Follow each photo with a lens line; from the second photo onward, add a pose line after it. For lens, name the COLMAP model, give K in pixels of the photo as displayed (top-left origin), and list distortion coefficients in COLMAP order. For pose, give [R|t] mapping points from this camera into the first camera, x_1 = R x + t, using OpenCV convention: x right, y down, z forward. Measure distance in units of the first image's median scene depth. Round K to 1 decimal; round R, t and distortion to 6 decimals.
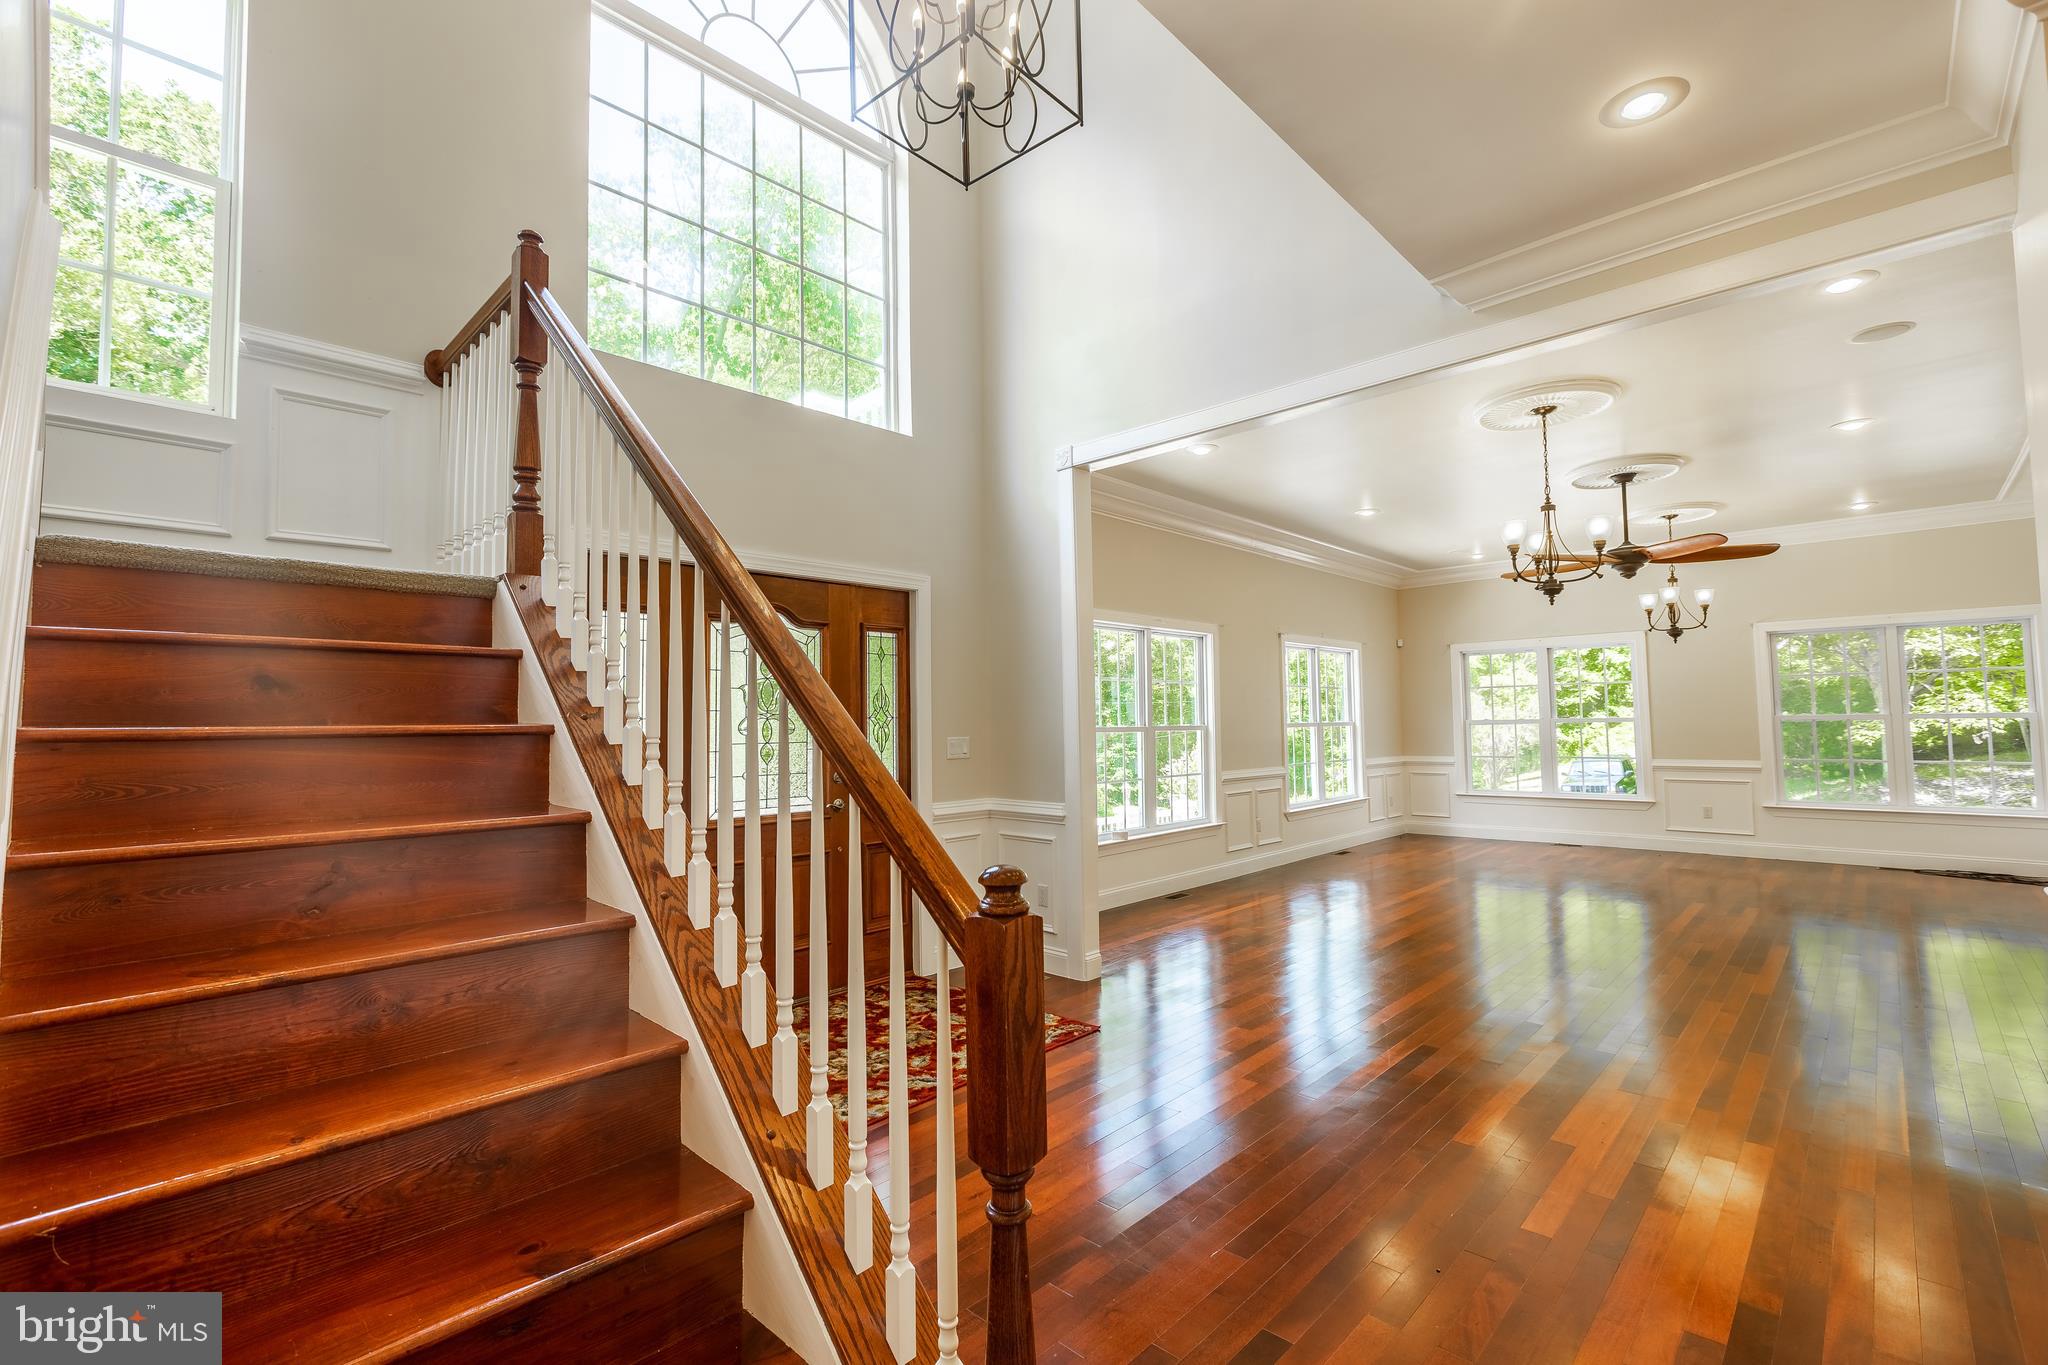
lens RADIAL K [[891.1, 0, 1026.5], [0, 891.1, 667.1], [0, 0, 1]] dist [-0.001366, -0.000577]
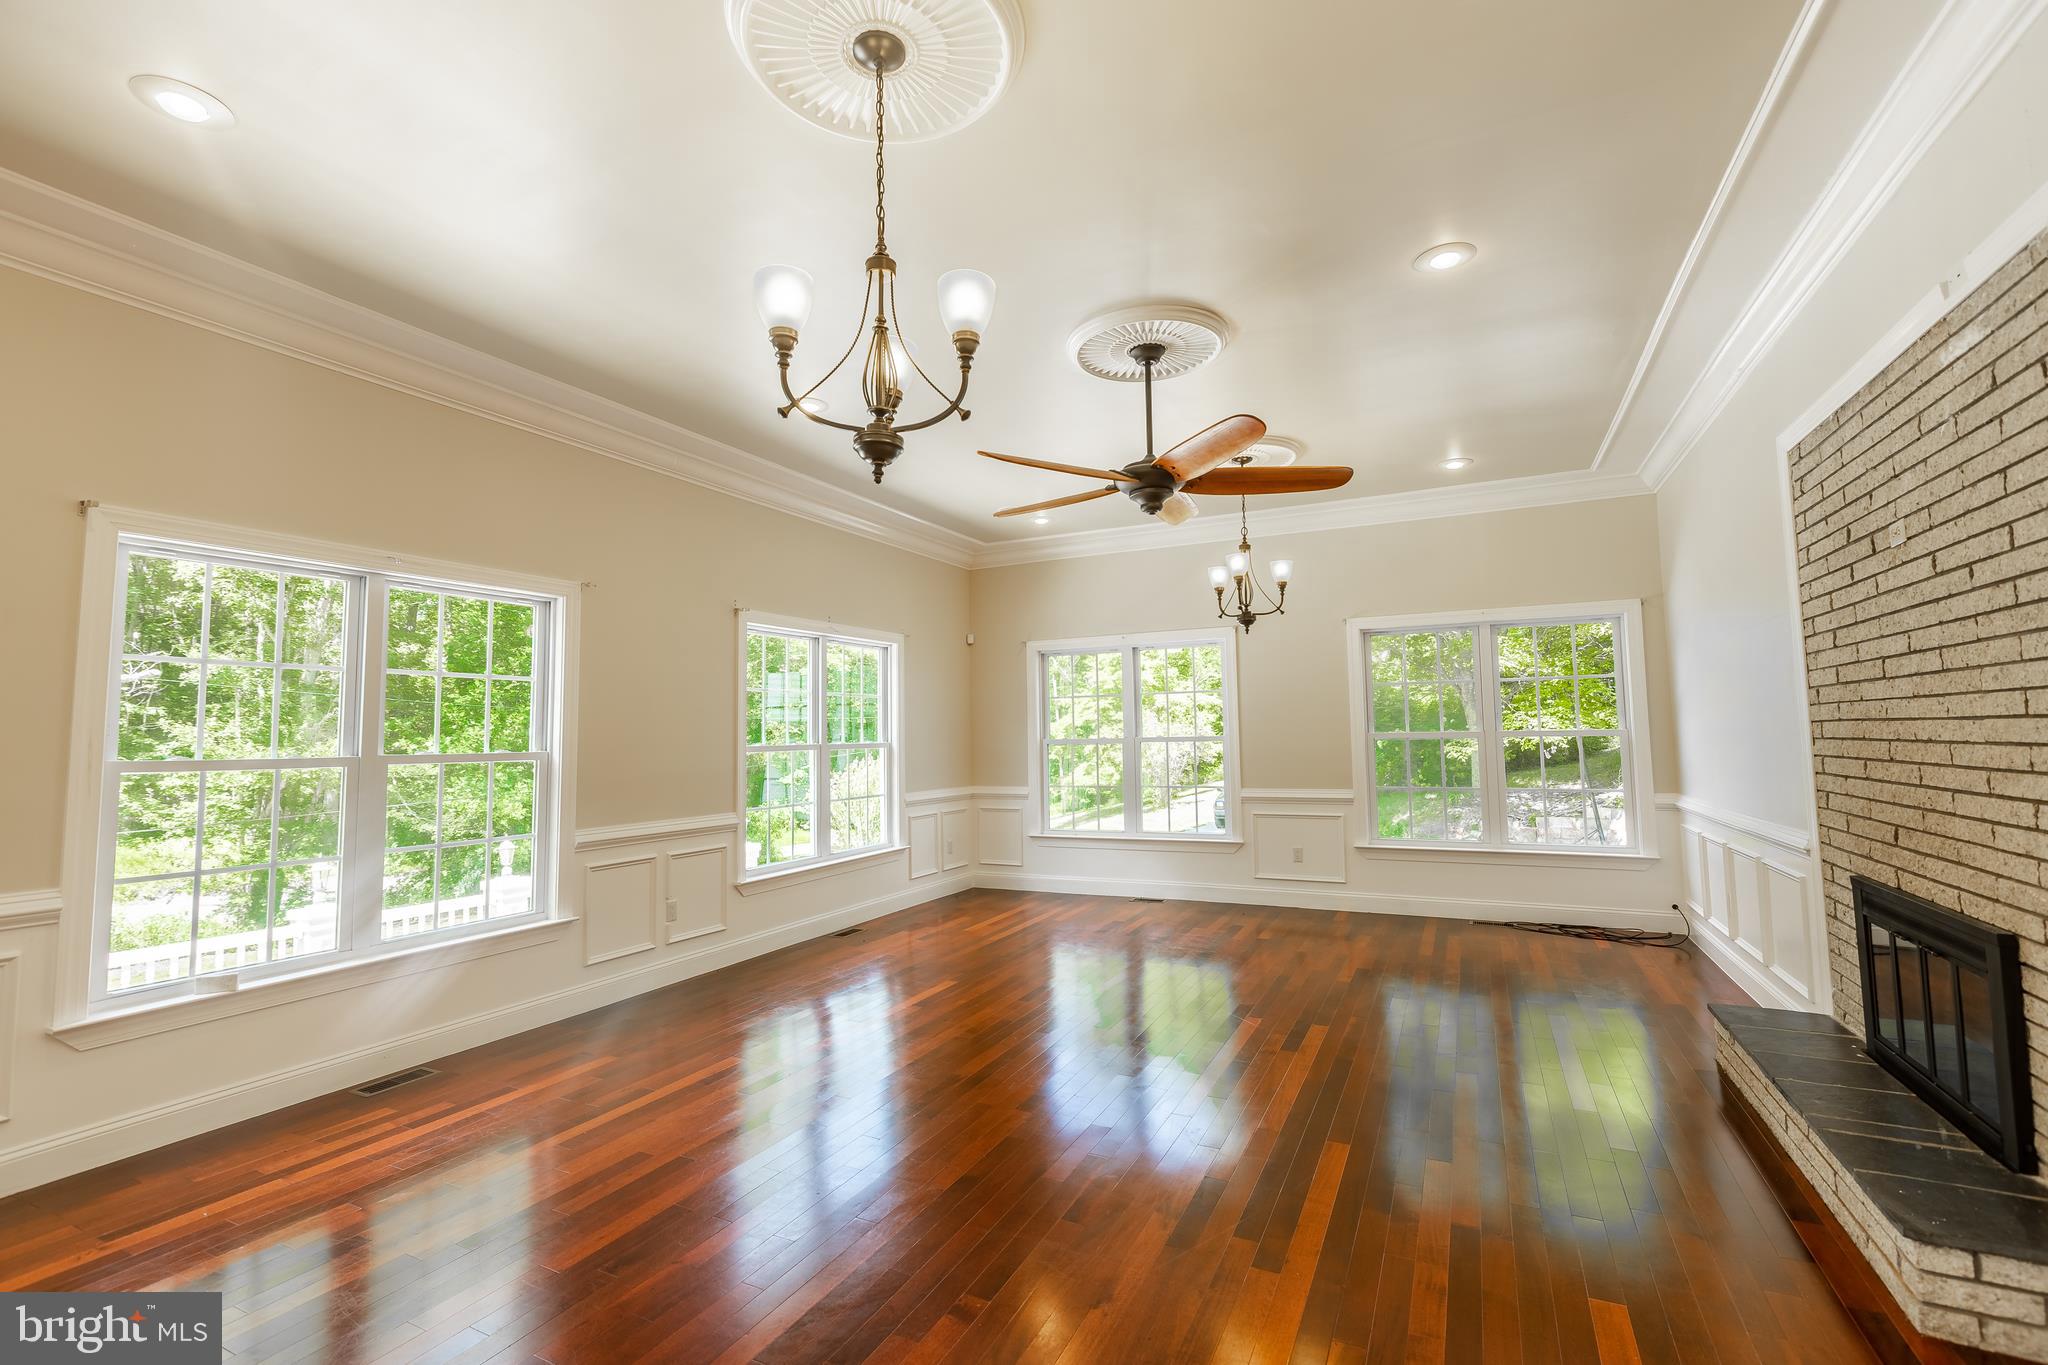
lens RADIAL K [[891.1, 0, 1026.5], [0, 891.1, 667.1], [0, 0, 1]] dist [-0.001366, -0.000577]
pose [[0.953602, 0.020971, 0.300339, 0.268005], [-0.015342, 0.999660, -0.021090, 0.014372], [-0.300679, 0.015504, 0.953599, 0.285986]]
